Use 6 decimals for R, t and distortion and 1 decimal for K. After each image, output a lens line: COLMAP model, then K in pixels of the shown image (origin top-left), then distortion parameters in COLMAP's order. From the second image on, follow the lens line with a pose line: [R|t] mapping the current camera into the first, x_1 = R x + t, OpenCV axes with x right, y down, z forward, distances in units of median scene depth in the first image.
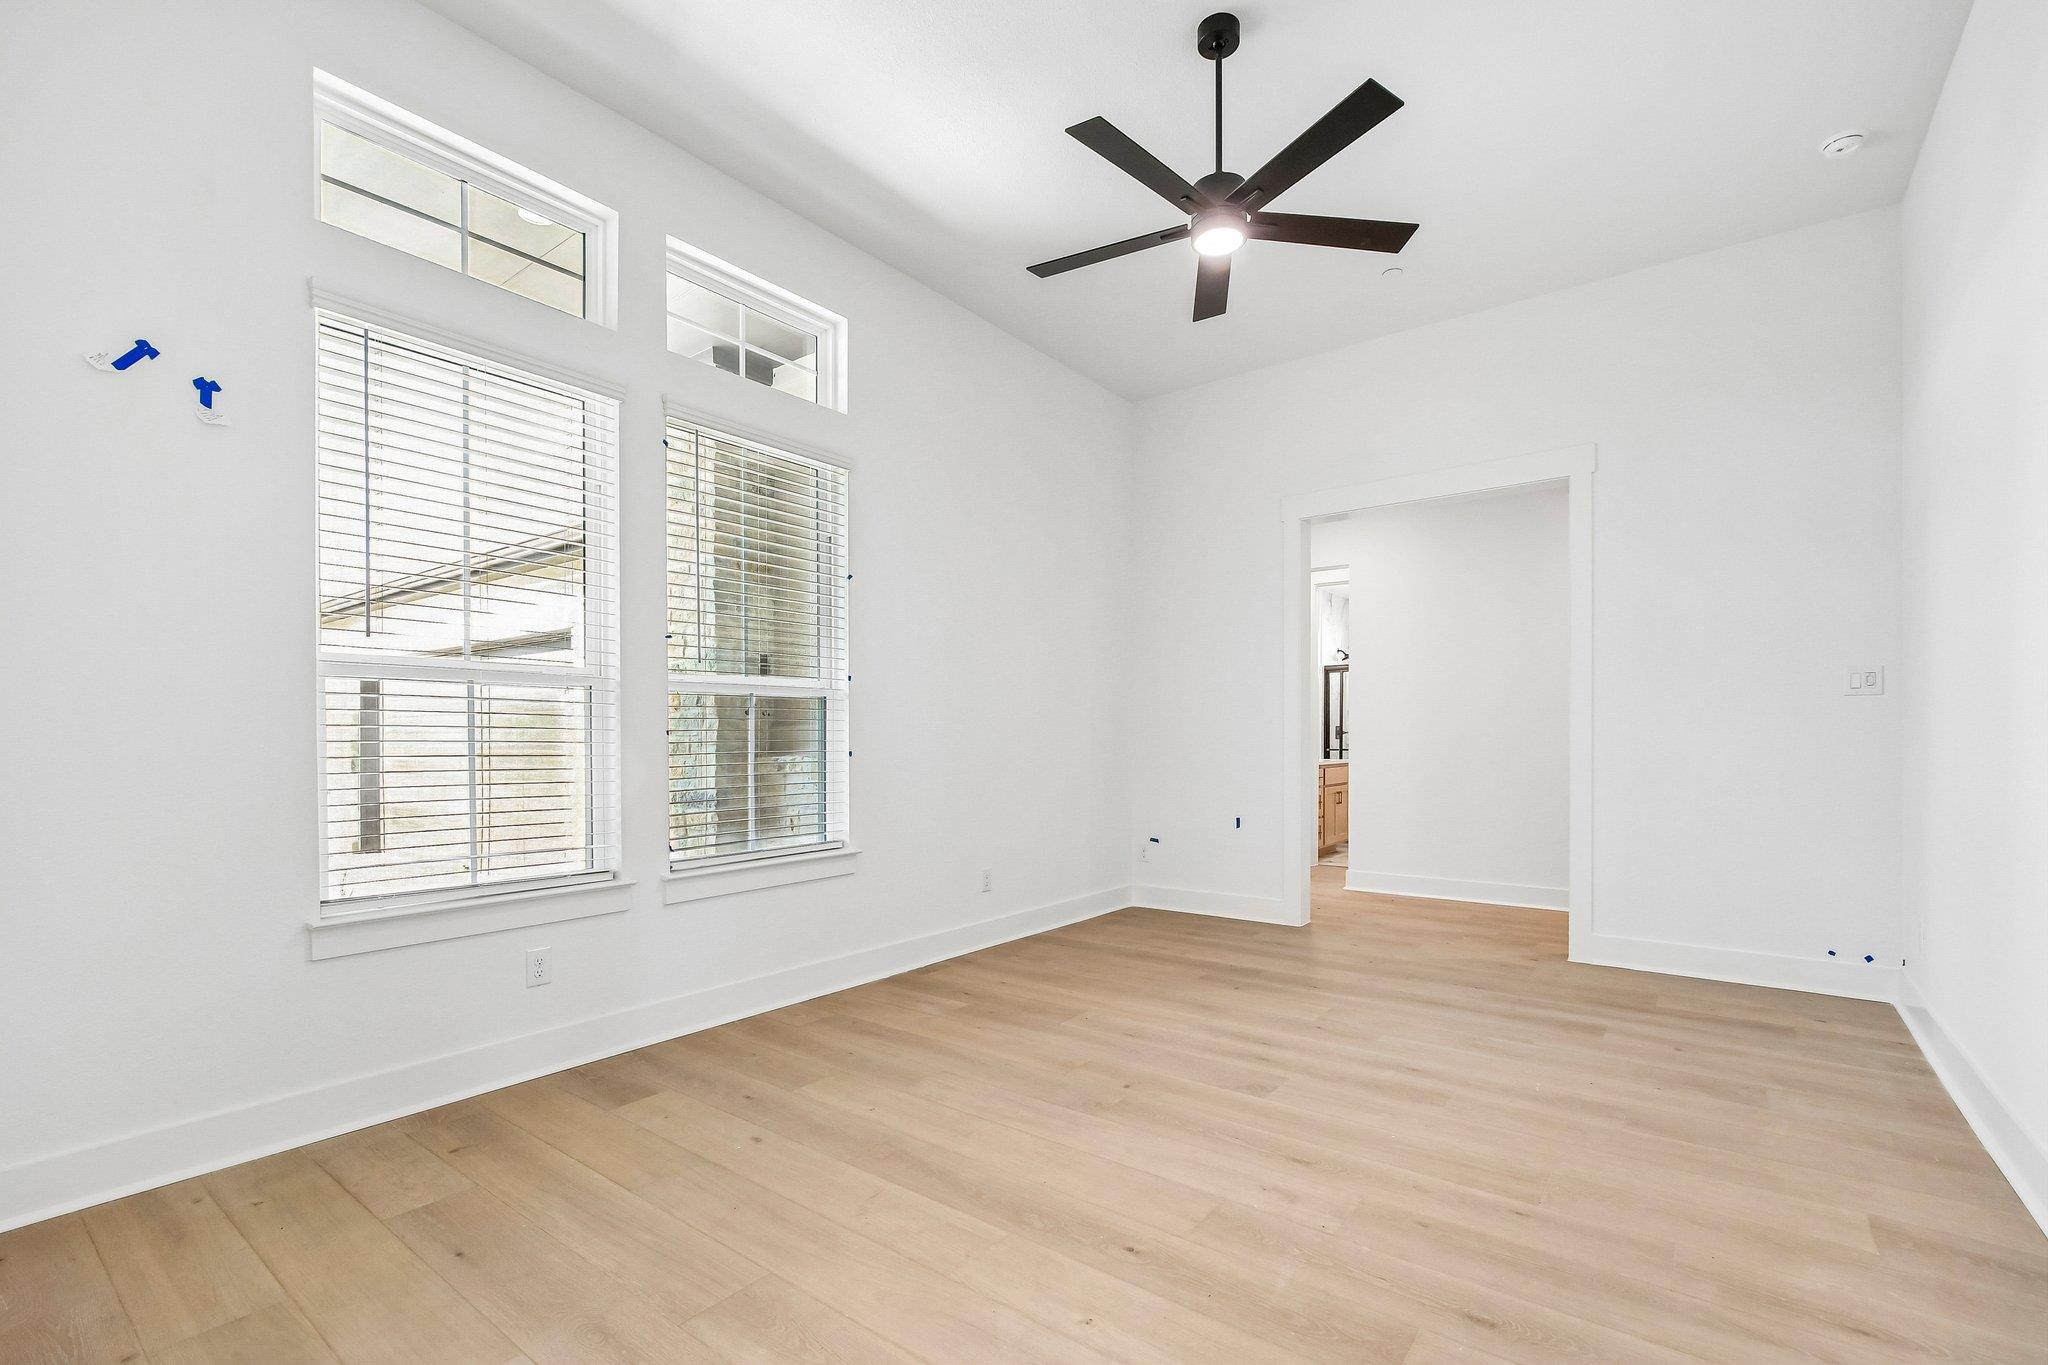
lens RADIAL K [[959.9, 0, 1016.7], [0, 959.9, 743.8], [0, 0, 1]] dist [0.020400, -0.020961]
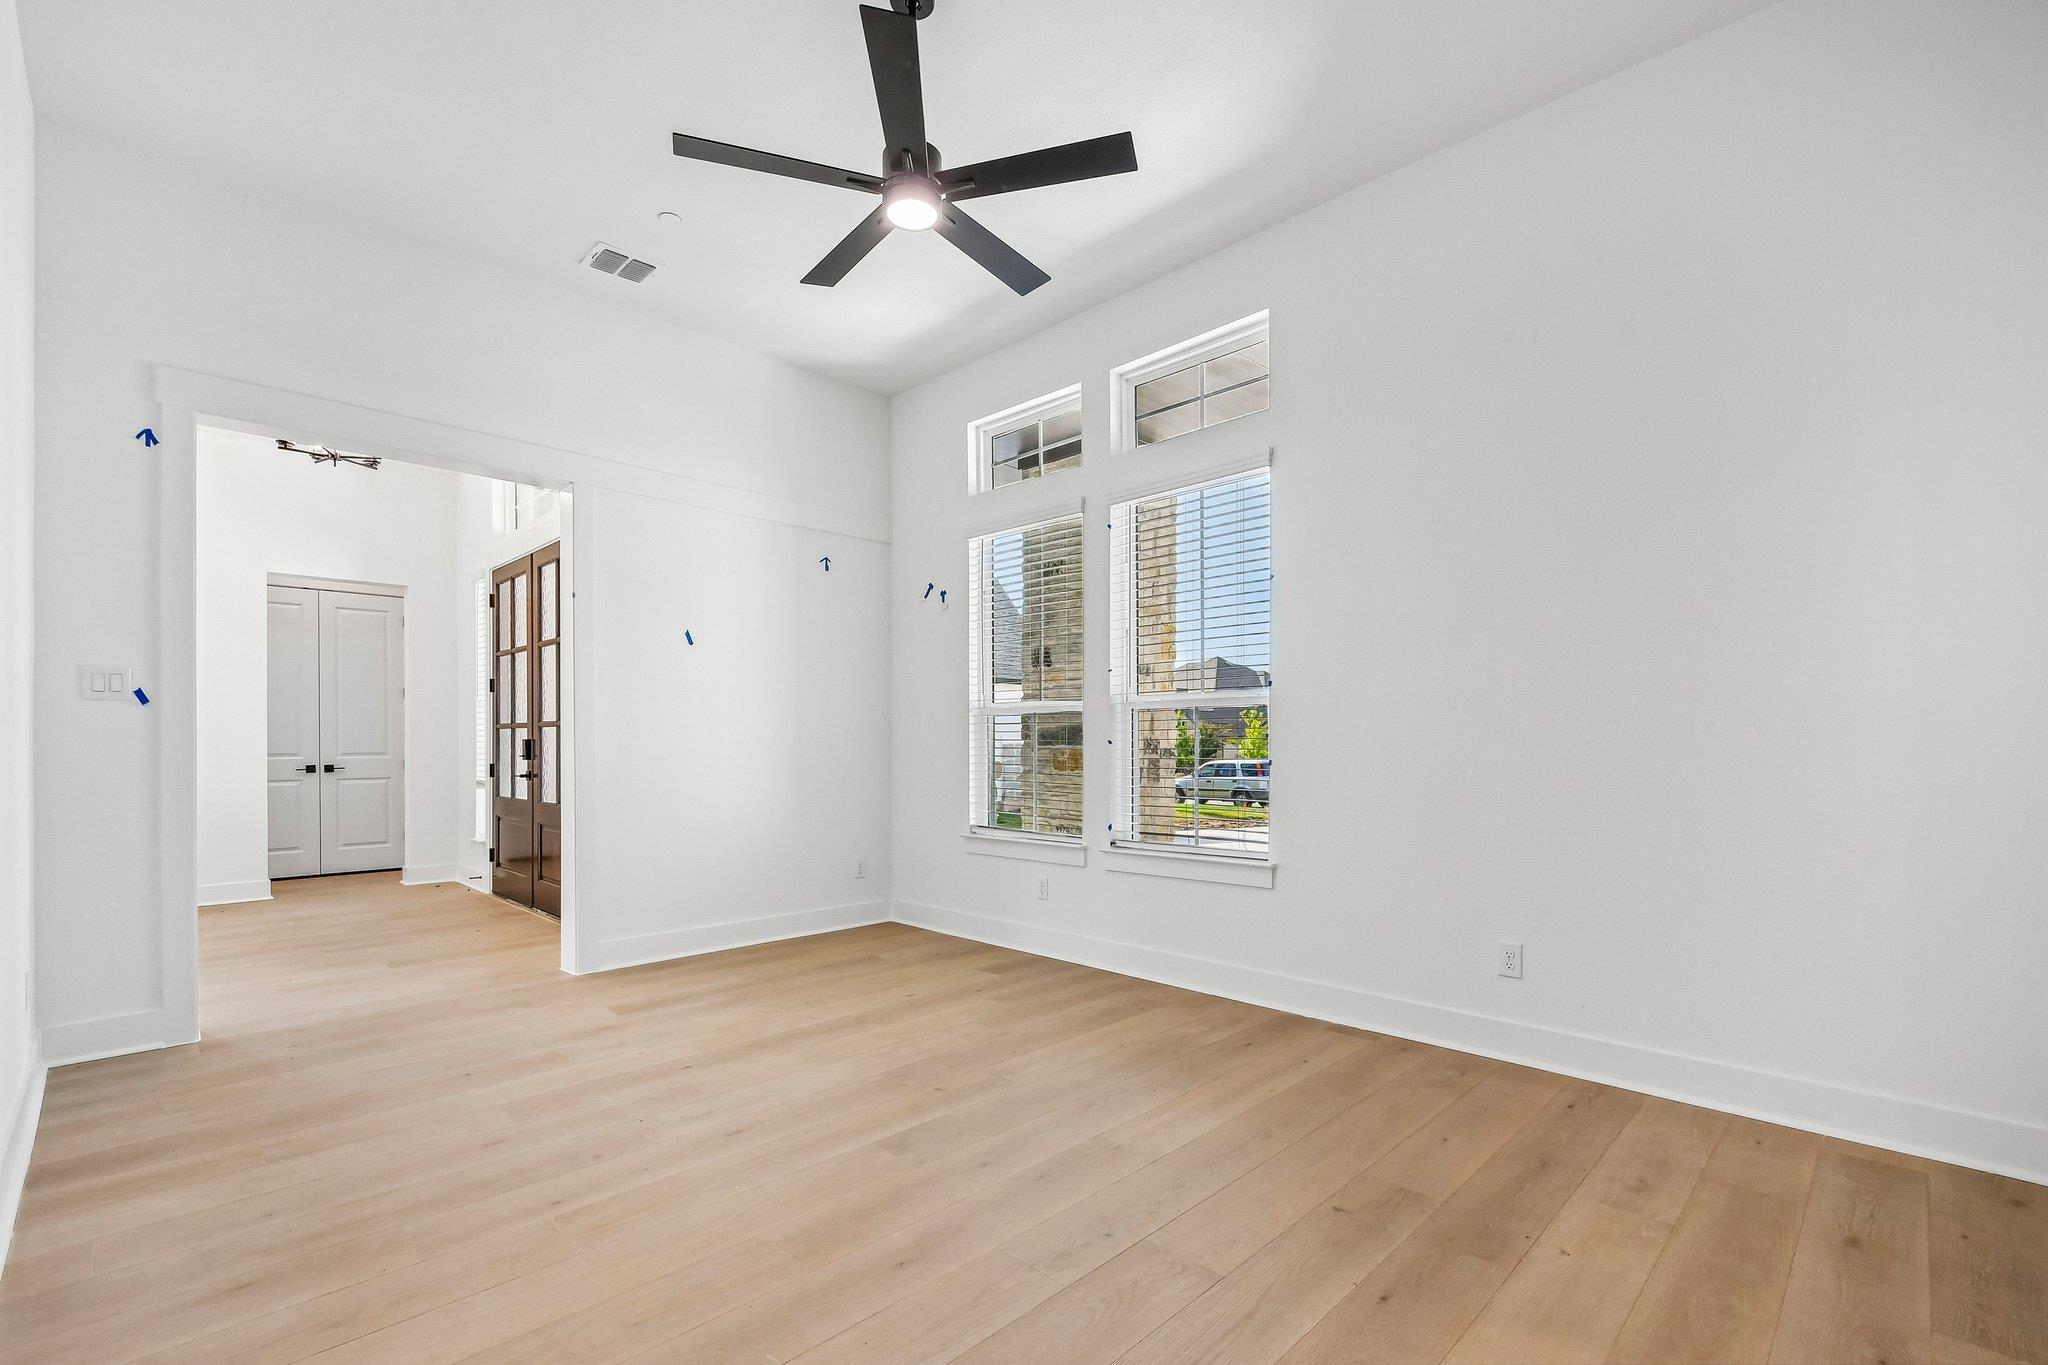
lens RADIAL K [[959.9, 0, 1016.7], [0, 959.9, 743.8], [0, 0, 1]] dist [0.020400, -0.020961]
pose [[-0.191200, 0.002089, -0.981549, 1.151145], [-0.001202, 0.999996, 0.002363, -0.013980], [0.981550, 0.001632, -0.191197, 1.337136]]
